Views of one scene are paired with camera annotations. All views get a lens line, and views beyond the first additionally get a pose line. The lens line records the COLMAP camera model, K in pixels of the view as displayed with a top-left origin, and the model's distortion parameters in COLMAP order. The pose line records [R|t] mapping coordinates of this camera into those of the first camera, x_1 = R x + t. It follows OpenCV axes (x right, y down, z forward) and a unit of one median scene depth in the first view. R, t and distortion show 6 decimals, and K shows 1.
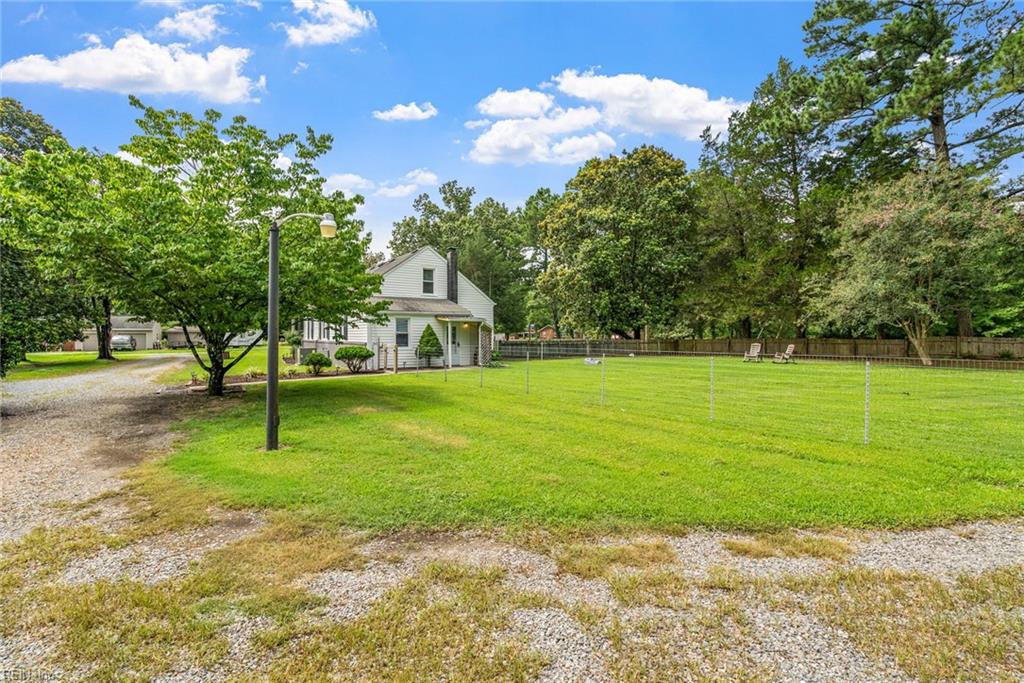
lens RADIAL K [[465.8, 0, 508.9], [0, 465.8, 343.5], [0, 0, 1]] dist [-0.001706, 0.001322]
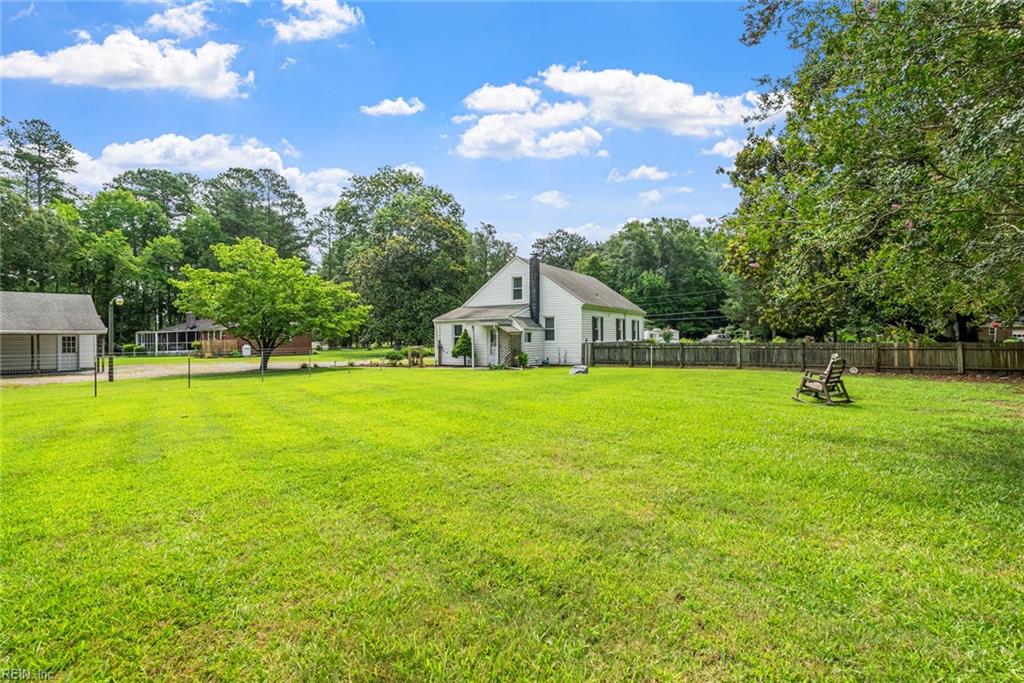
lens RADIAL K [[465.8, 0, 508.9], [0, 465.8, 343.5], [0, 0, 1]] dist [-0.001706, 0.001322]
pose [[0.409046, 0.009317, -0.912466, 0.073226], [-0.007161, 0.999950, 0.007000, -0.001061], [0.912486, 0.003671, 0.409092, 0.048182]]
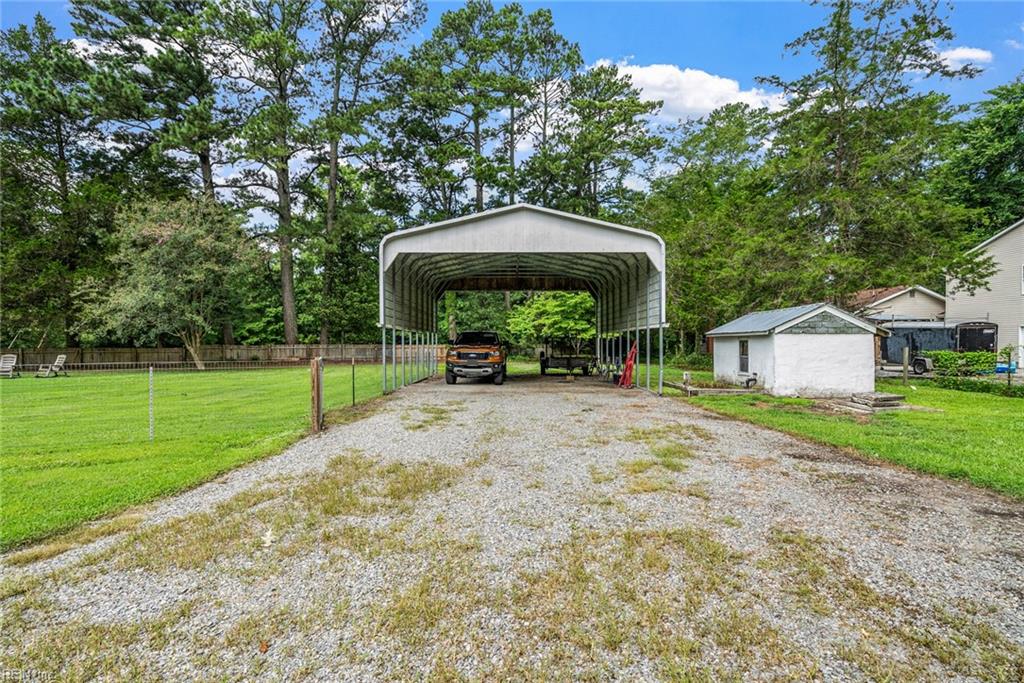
lens RADIAL K [[465.8, 0, 508.9], [0, 465.8, 343.5], [0, 0, 1]] dist [-0.001706, 0.001322]
pose [[0.252953, -0.003250, 0.967473, -0.022434], [0.021599, 0.999764, -0.002288, 0.000727], [-0.967238, 0.021475, 0.252963, -0.027693]]
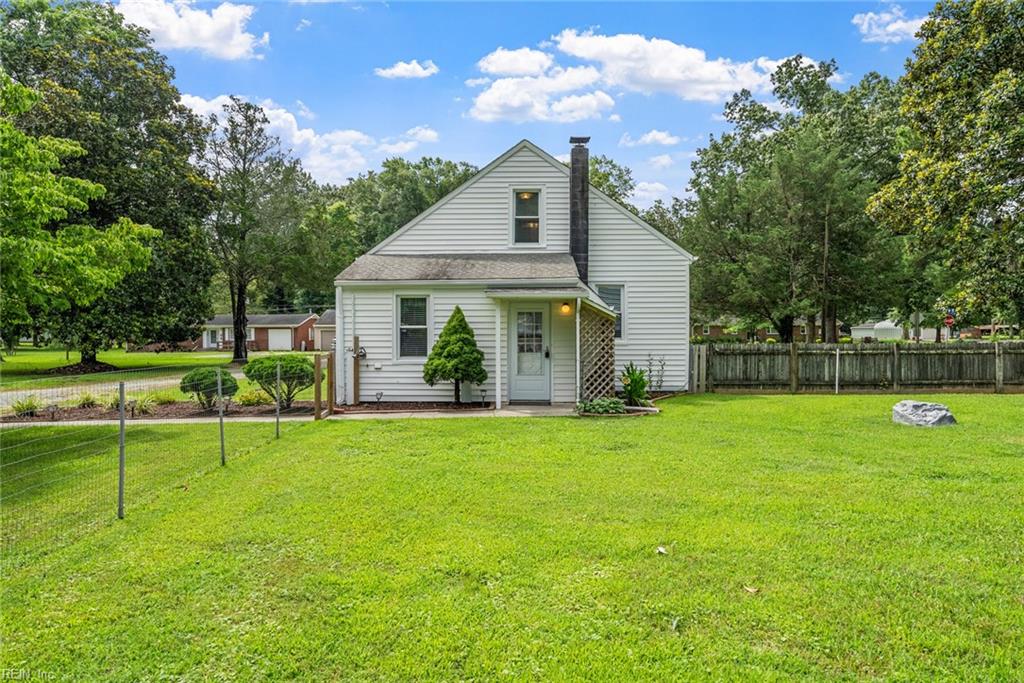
lens RADIAL K [[669.1, 0, 512.0], [0, 669.1, 341.5], [0, 0, 1]] dist [0.004228, 0.001751]
pose [[0.815833, 0.005790, -0.578259, 0.018575], [-0.008521, 0.999962, -0.002009, -0.000588], [0.578225, 0.006567, 0.815851, 0.039627]]
